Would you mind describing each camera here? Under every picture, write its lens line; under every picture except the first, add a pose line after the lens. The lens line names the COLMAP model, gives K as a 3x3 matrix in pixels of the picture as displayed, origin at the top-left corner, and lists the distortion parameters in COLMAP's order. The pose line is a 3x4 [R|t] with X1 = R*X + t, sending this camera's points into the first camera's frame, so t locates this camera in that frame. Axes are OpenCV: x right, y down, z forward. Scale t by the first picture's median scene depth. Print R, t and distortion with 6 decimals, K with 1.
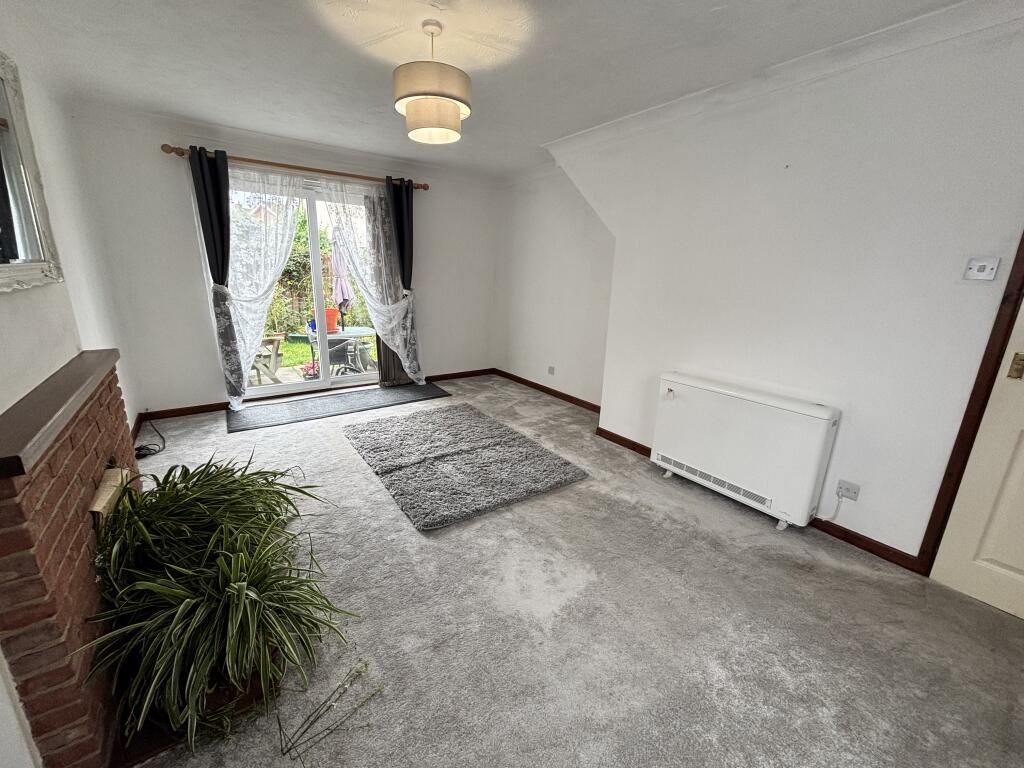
lens RADIAL K [[410.8, 0, 511.3], [0, 410.8, 378.8], [0, 0, 1]] dist [0.008121, -0.000496]
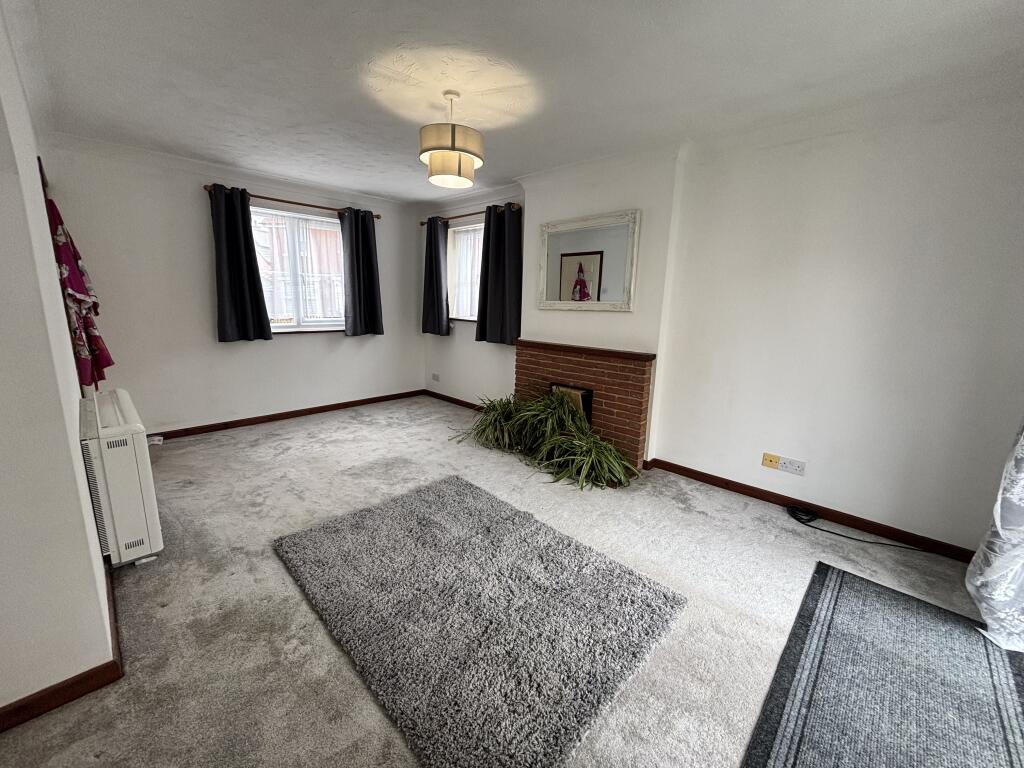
lens RADIAL K [[410.8, 0, 511.3], [0, 410.8, 378.8], [0, 0, 1]] dist [0.008121, -0.000496]
pose [[-0.984752, -0.021776, -0.172595, -0.087270], [-0.093174, 0.903853, 0.417574, -0.320337], [0.146907, 0.427289, -0.892100, 1.262529]]
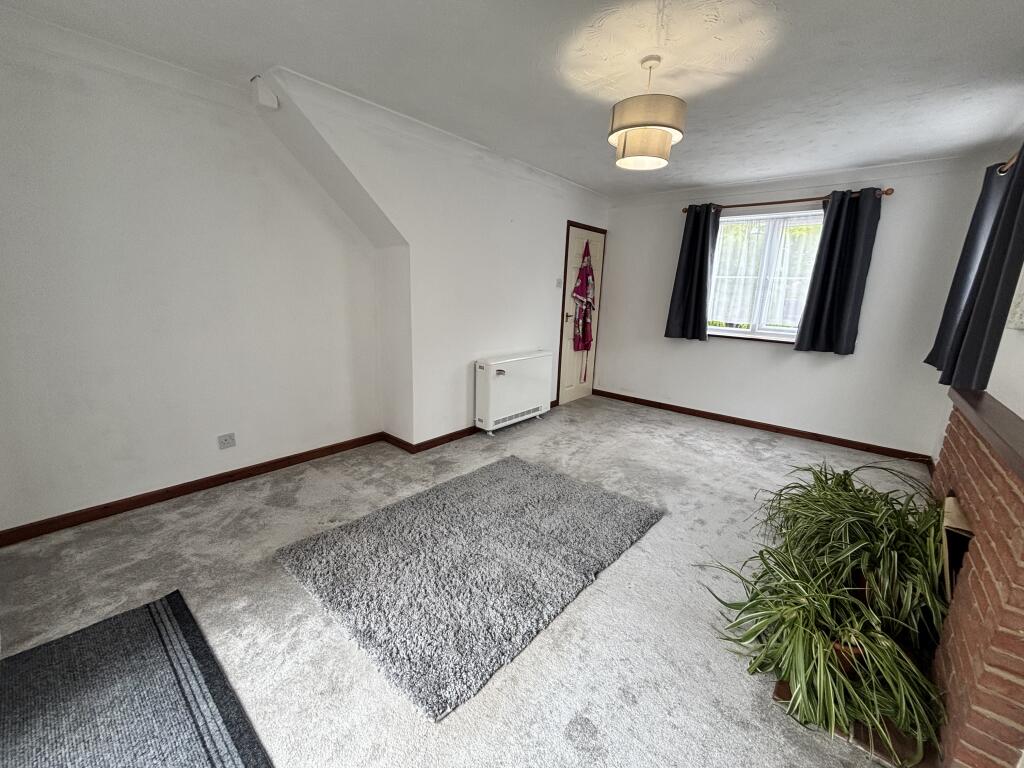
lens RADIAL K [[410.8, 0, 511.3], [0, 410.8, 378.8], [0, 0, 1]] dist [0.008121, -0.000496]
pose [[-0.237873, -0.247032, 0.939357, -0.658895], [0.195869, 0.935049, 0.295499, -0.247831], [-0.951342, 0.254282, -0.174037, 0.890077]]
